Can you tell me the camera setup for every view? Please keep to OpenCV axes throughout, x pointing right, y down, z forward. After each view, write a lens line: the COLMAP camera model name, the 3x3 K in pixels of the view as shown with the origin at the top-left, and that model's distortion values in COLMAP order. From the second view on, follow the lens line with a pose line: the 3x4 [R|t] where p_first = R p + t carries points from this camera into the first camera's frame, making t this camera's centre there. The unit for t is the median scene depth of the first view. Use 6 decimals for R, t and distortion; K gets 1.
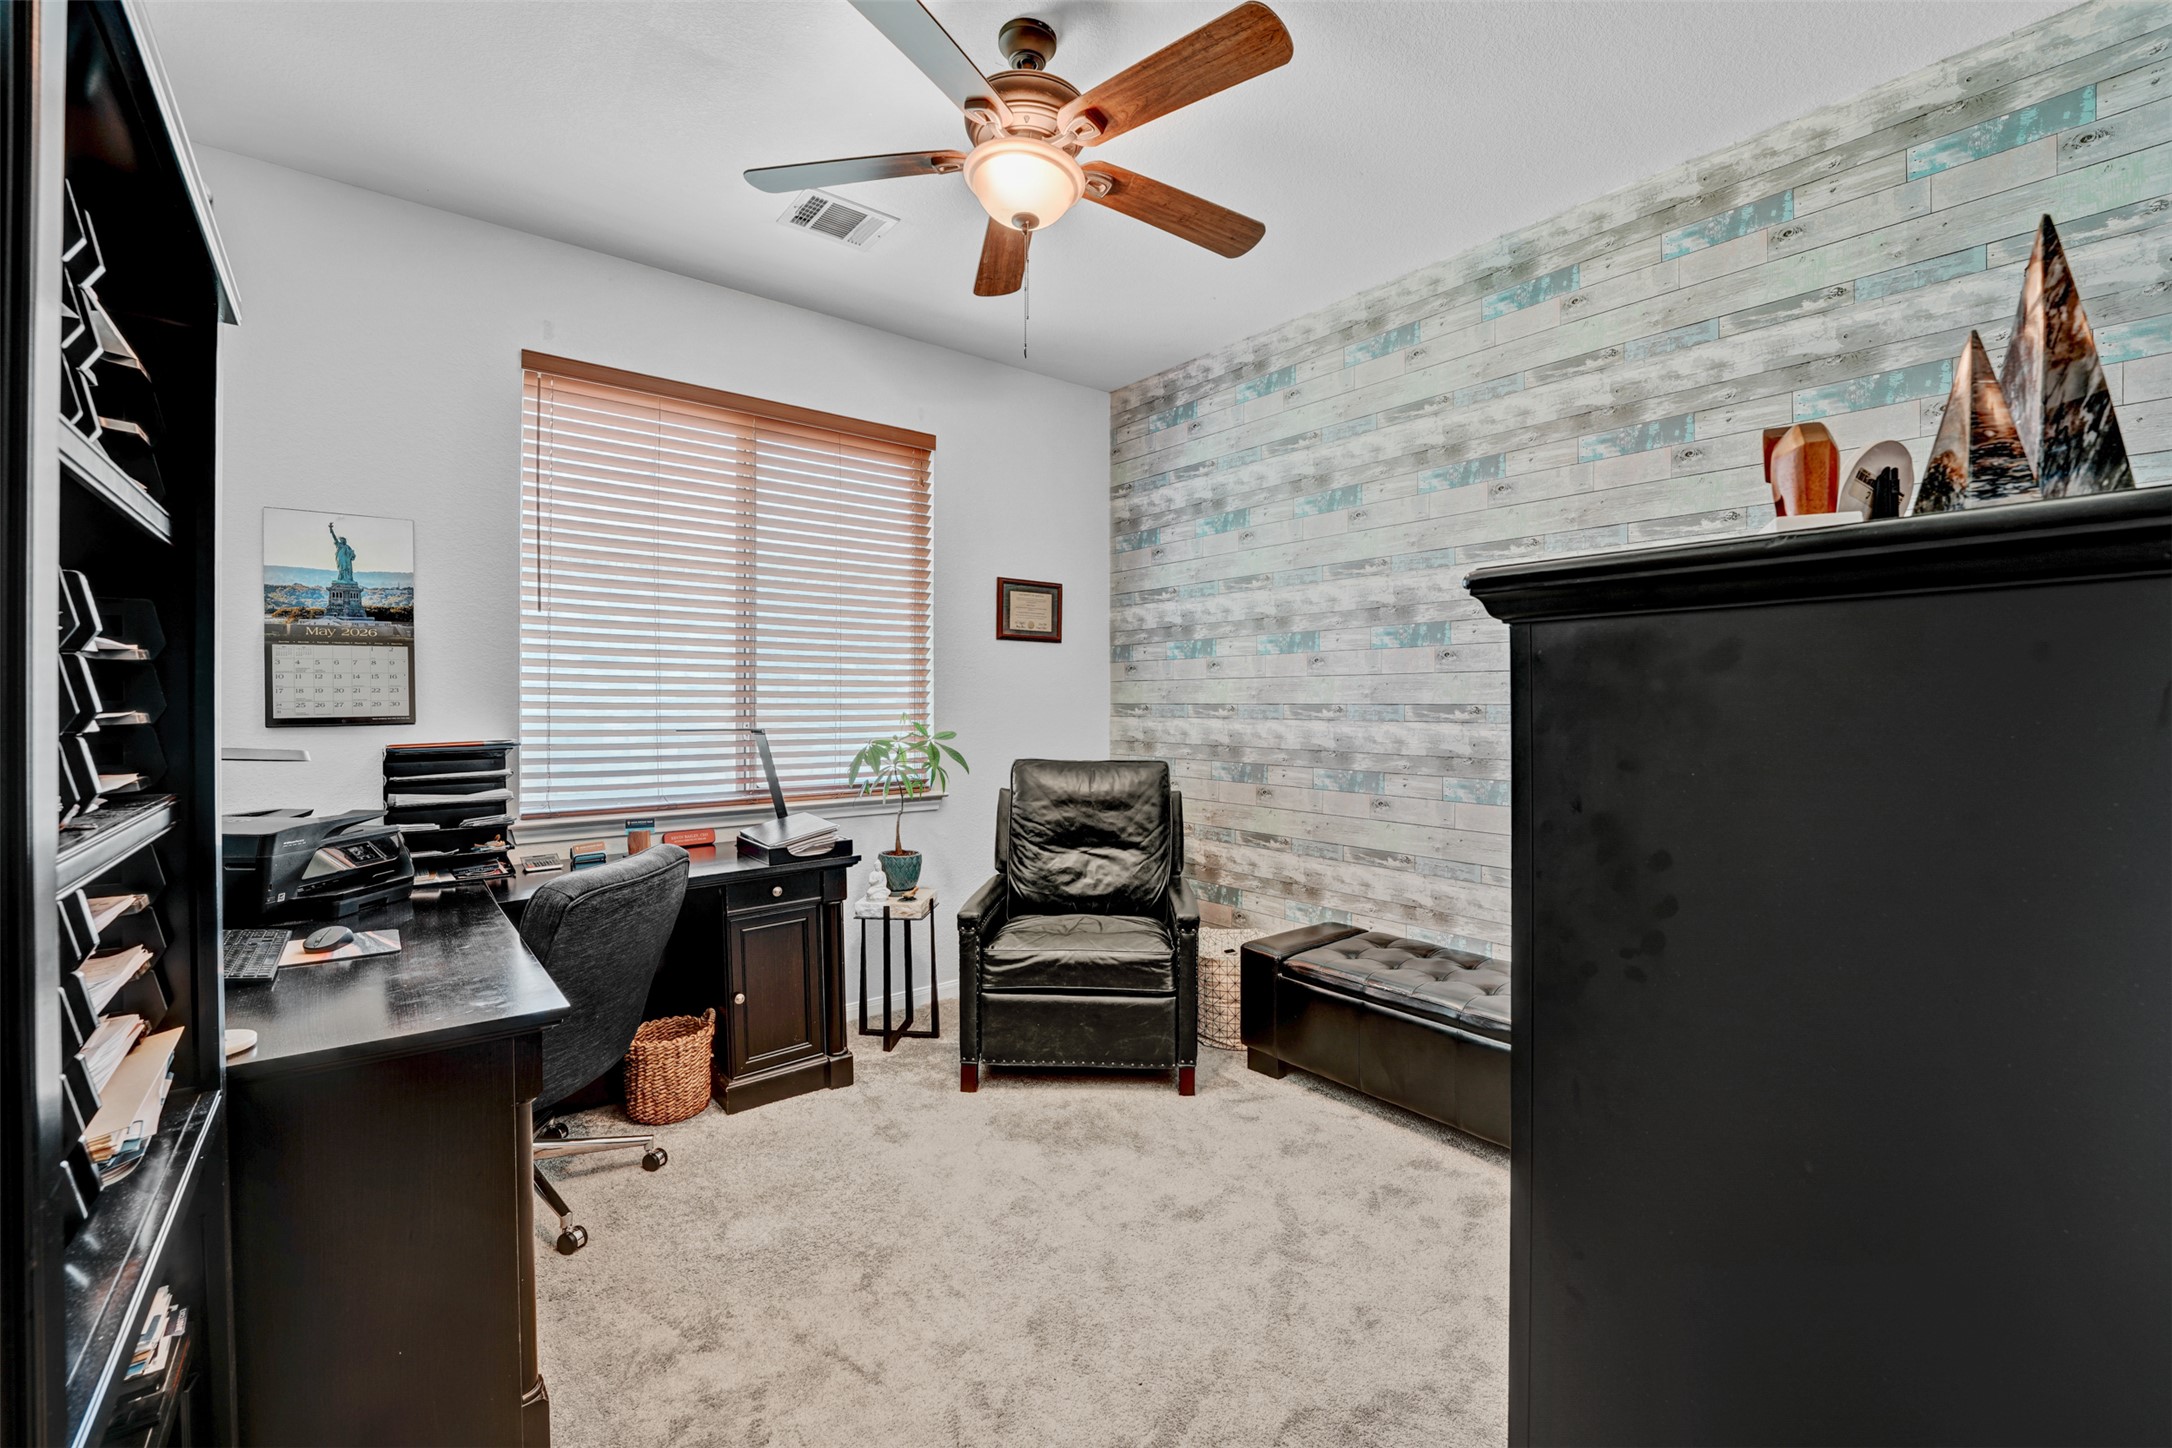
lens RADIAL K [[884.5, 0, 1073.2], [0, 884.5, 729.7], [0, 0, 1]] dist [-0.030498, 0.003190]
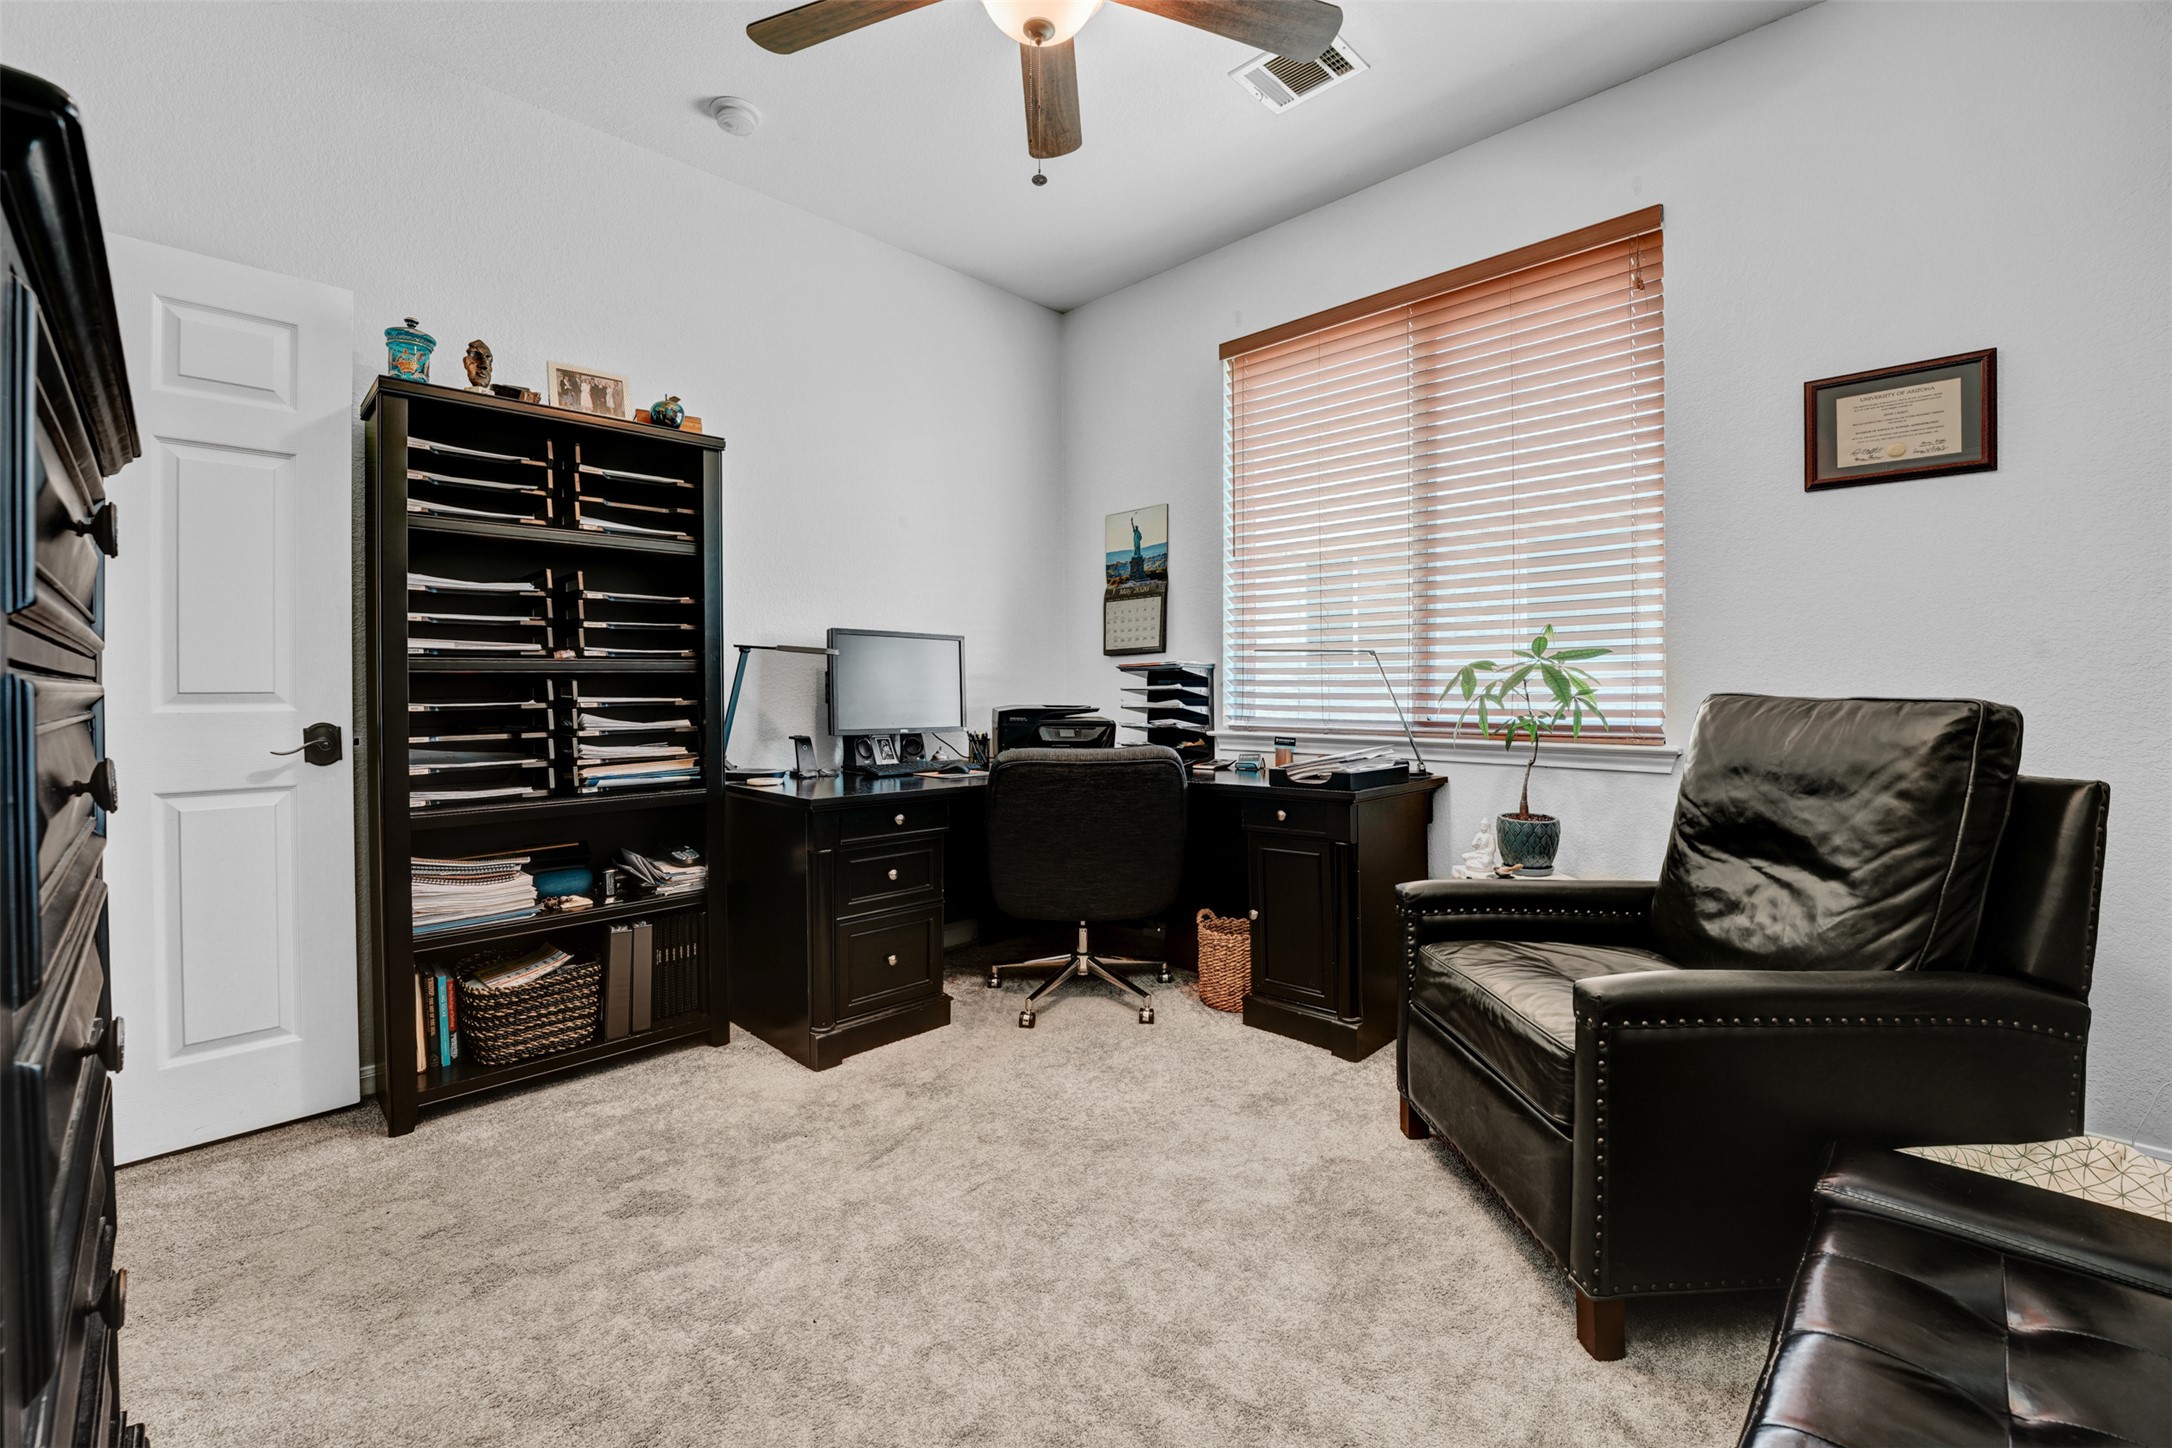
lens RADIAL K [[882.9, 0, 1092.3], [0, 882.9, 698.4], [0, 0, 1]] dist [-0.001355, -0.000037]
pose [[0.148984, 0.015708, -0.988715, 0.569717], [-0.024473, 0.999626, 0.012194, 0.049075], [0.988537, 0.022380, 0.149312, 0.638348]]
